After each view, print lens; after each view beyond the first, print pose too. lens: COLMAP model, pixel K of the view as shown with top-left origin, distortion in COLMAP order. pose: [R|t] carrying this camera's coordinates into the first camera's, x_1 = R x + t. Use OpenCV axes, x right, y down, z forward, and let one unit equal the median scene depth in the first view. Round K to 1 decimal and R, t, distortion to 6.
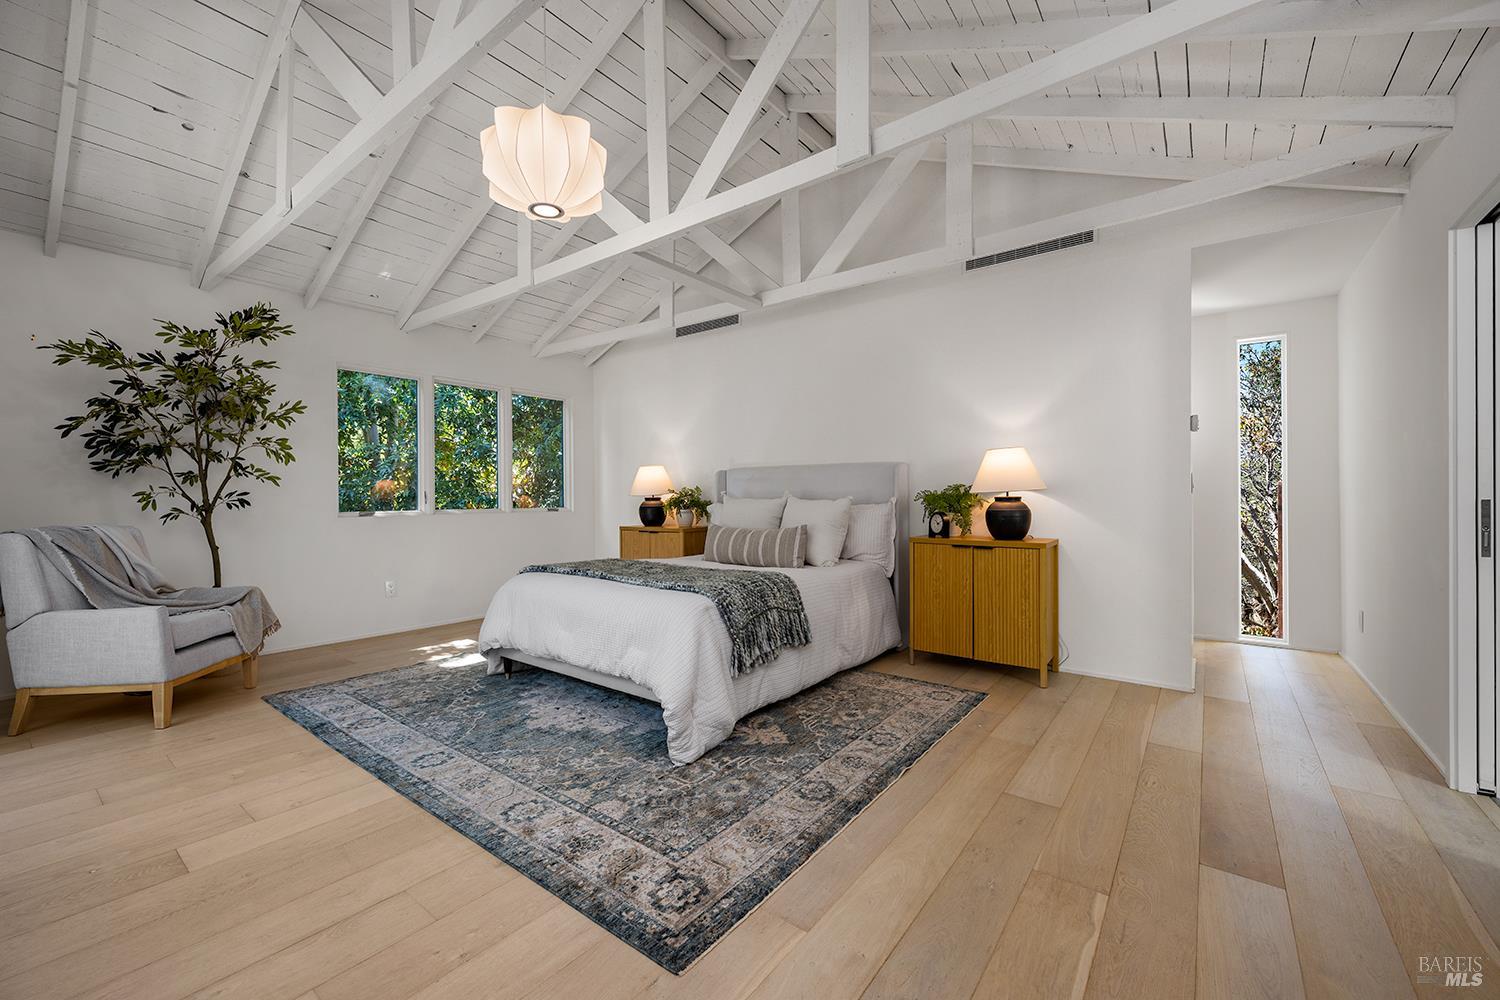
lens RADIAL K [[598.7, 0, 744.7], [0, 598.7, 512.2], [0, 0, 1]] dist [-0.002069, -0.000321]
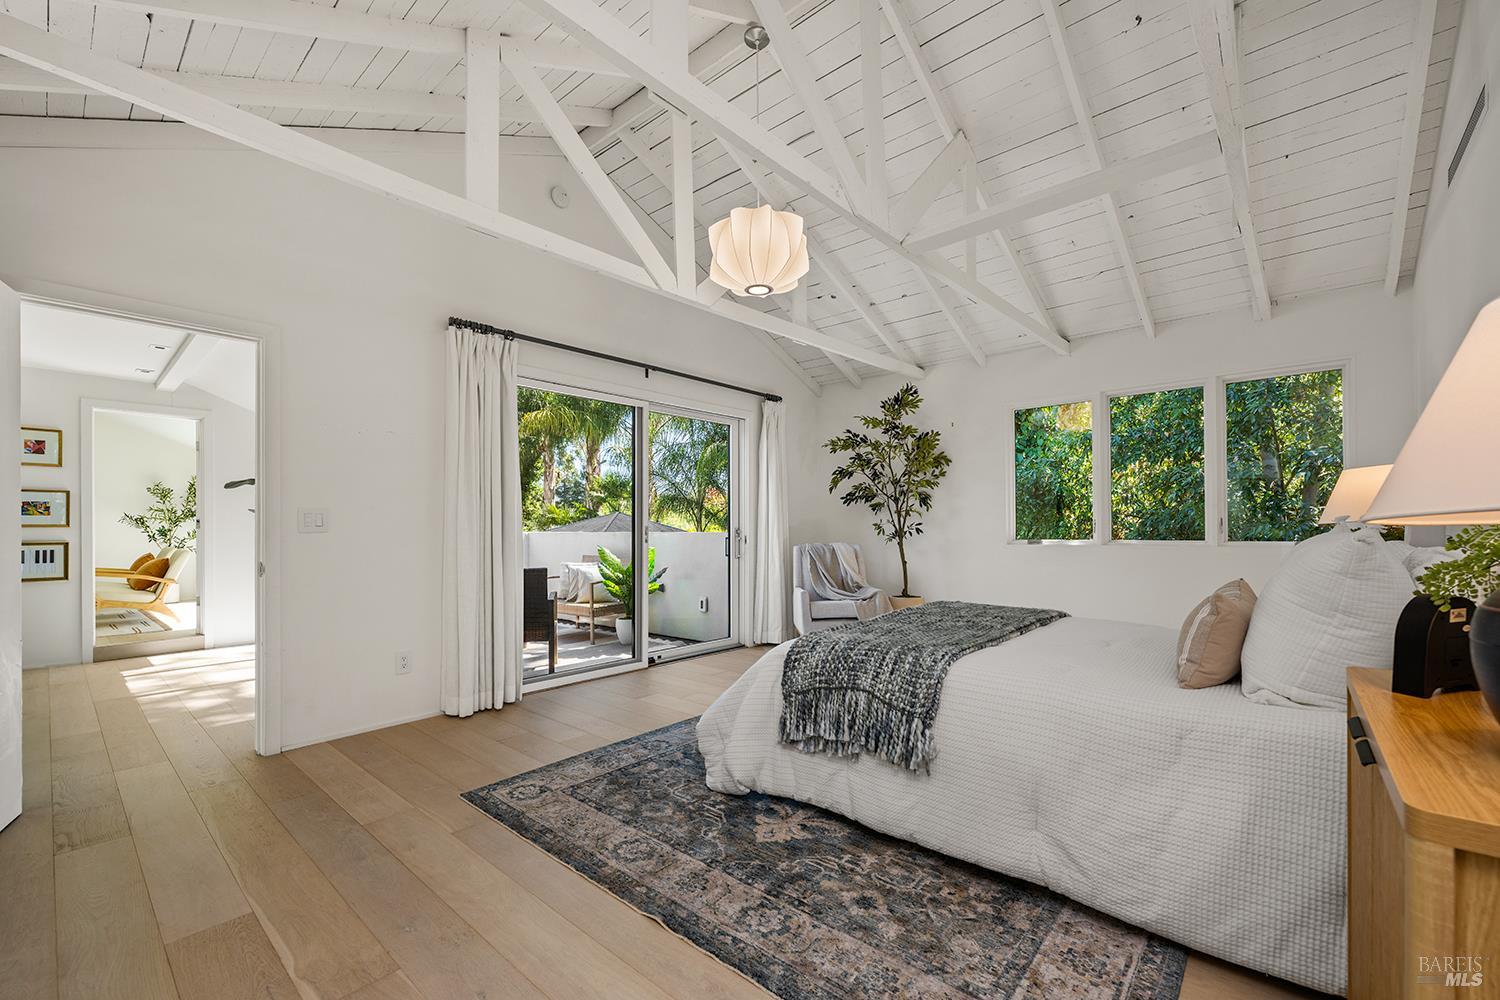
lens RADIAL K [[622.6, 0, 748.4], [0, 622.6, 535.5], [0, 0, 1]] dist [-0.002314, -0.000071]
pose [[-0.060883, 0.018695, -0.997970, 0.773845], [-0.019095, 0.999620, 0.019891, -0.033275], [0.997962, 0.020267, -0.060503, 0.893699]]
